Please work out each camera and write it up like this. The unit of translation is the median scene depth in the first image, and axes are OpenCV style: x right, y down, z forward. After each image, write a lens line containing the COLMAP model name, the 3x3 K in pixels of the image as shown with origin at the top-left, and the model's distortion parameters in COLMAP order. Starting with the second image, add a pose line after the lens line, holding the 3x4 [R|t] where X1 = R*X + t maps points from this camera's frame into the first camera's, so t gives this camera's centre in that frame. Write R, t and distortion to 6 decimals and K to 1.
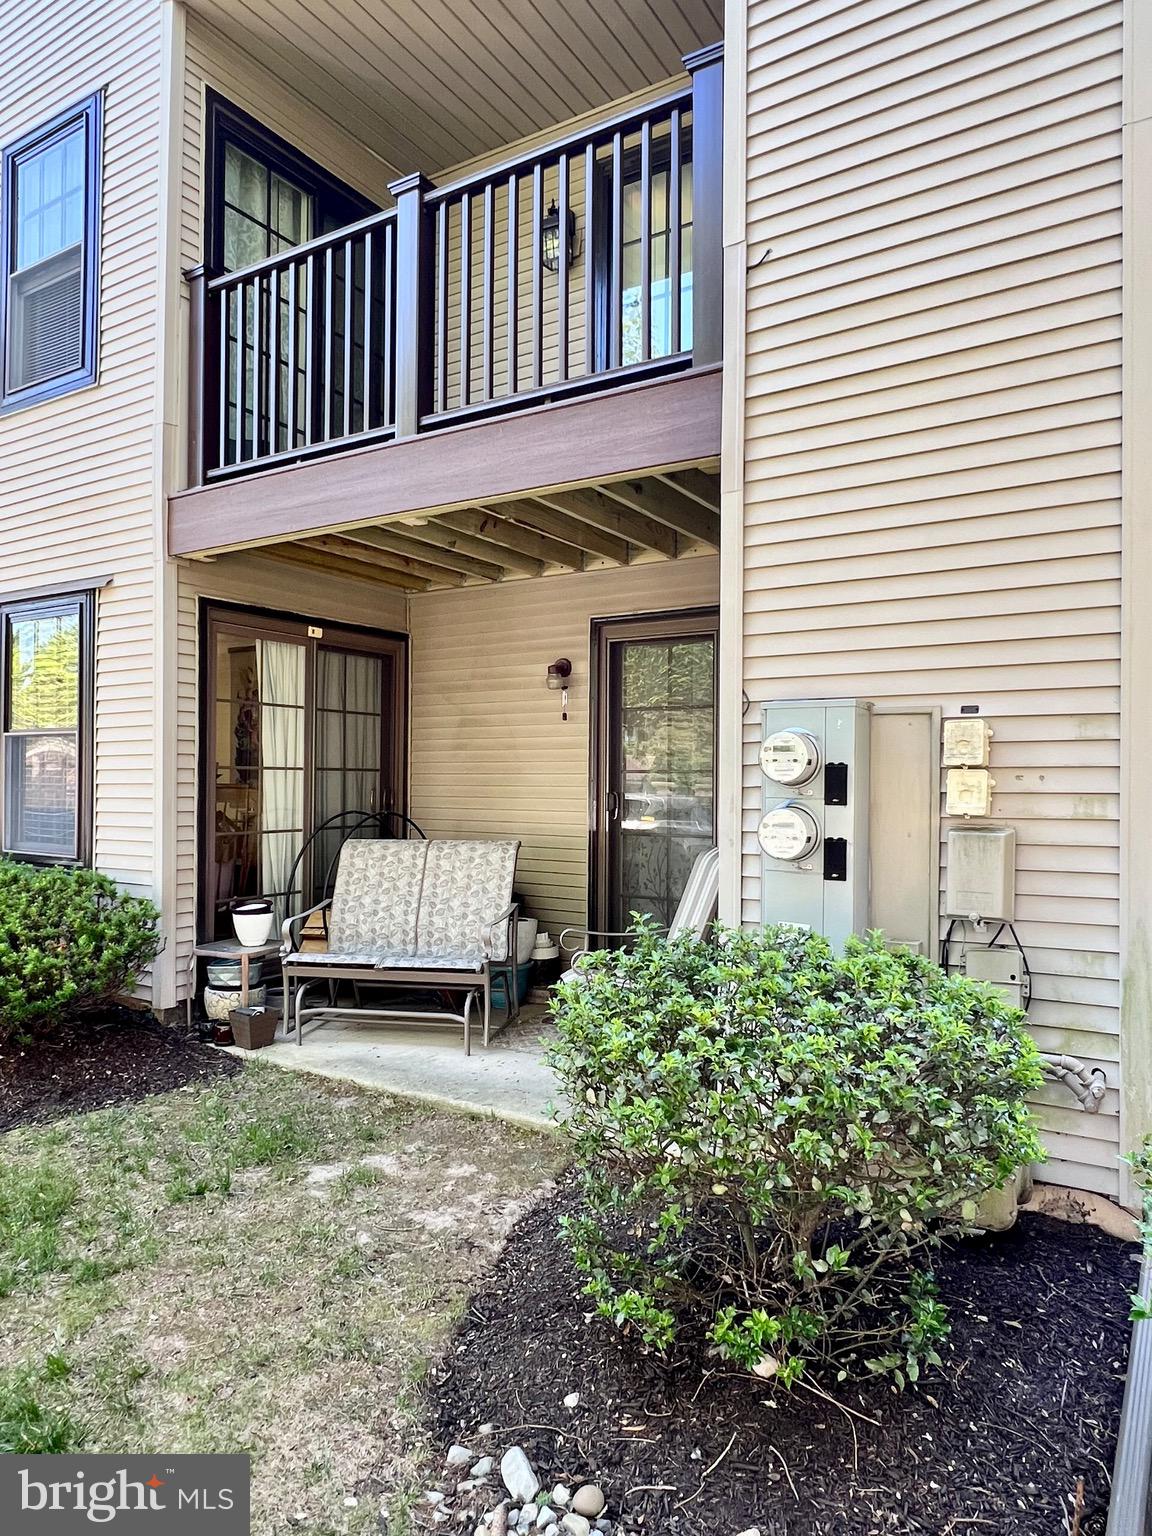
lens RADIAL K [[970.2, 0, 582.5], [0, 970.2, 772.7], [0, 0, 1]] dist [-0.000297, -0.007413]
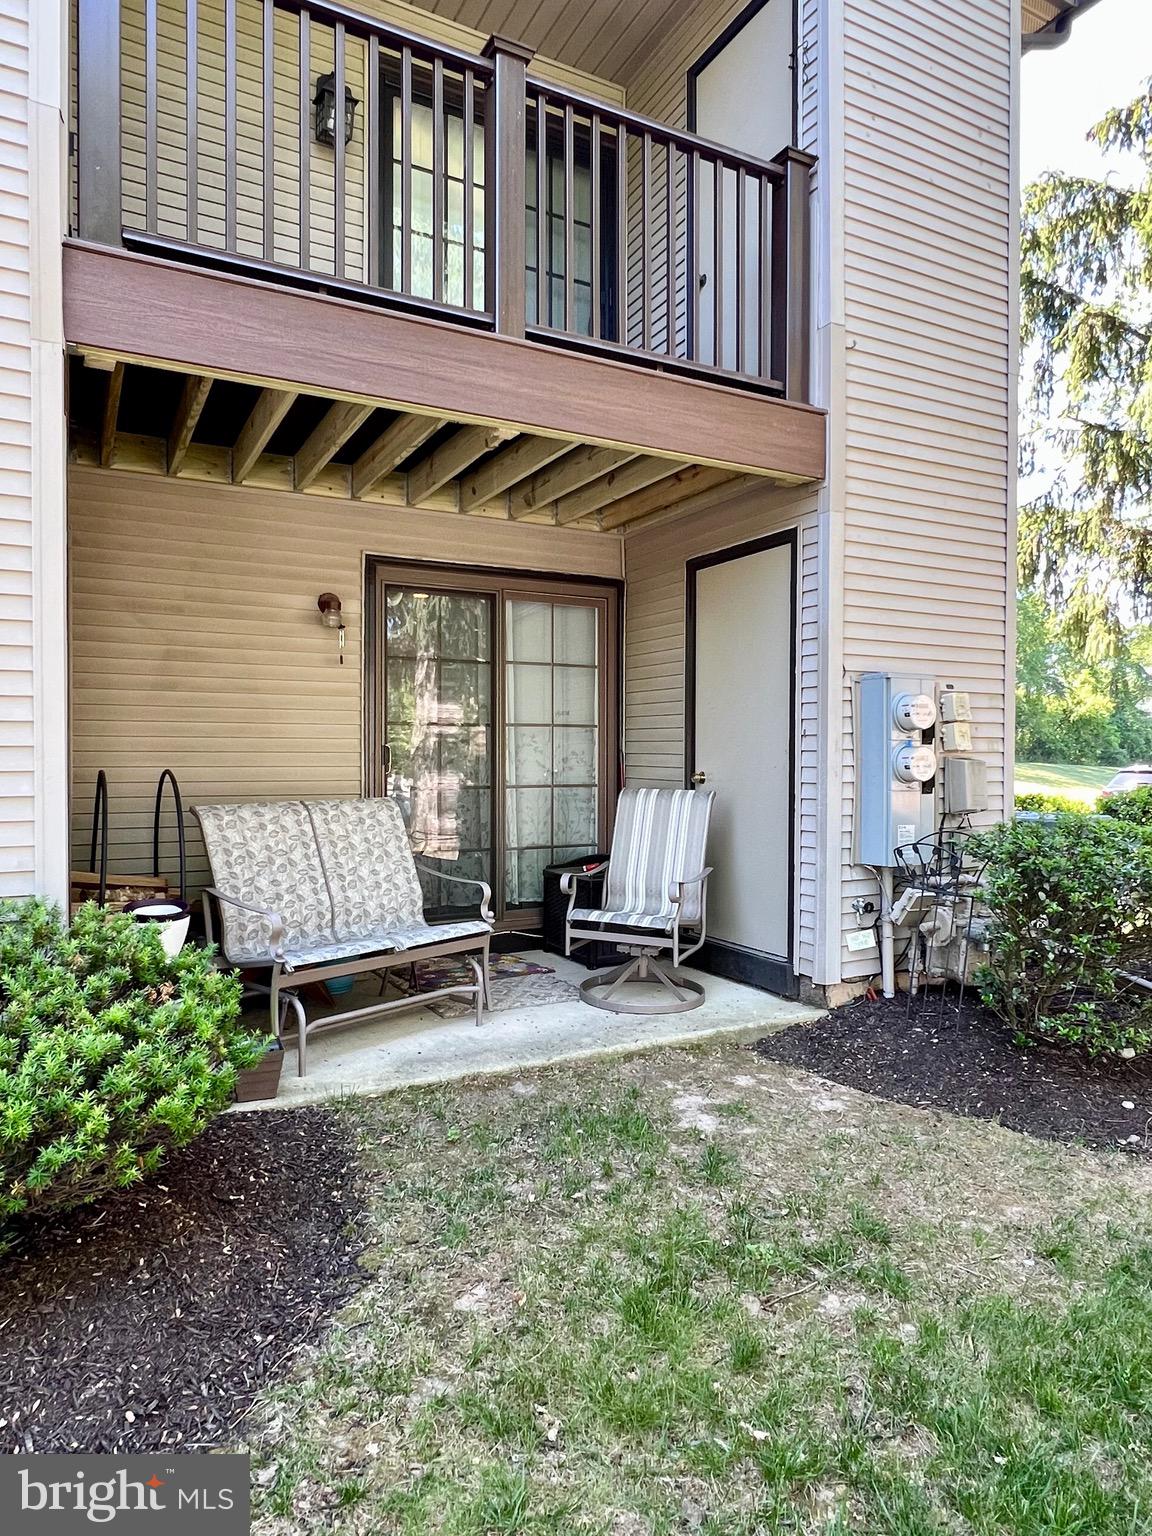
lens RADIAL K [[970.2, 0, 582.2], [0, 970.2, 763.9], [0, 0, 1]] dist [-0.000297, -0.007413]
pose [[0.499336, -0.010906, 0.866340, -0.760245], [-0.005616, 0.999859, 0.015824, 0.025098], [-0.866390, -0.012767, 0.499204, 0.406822]]
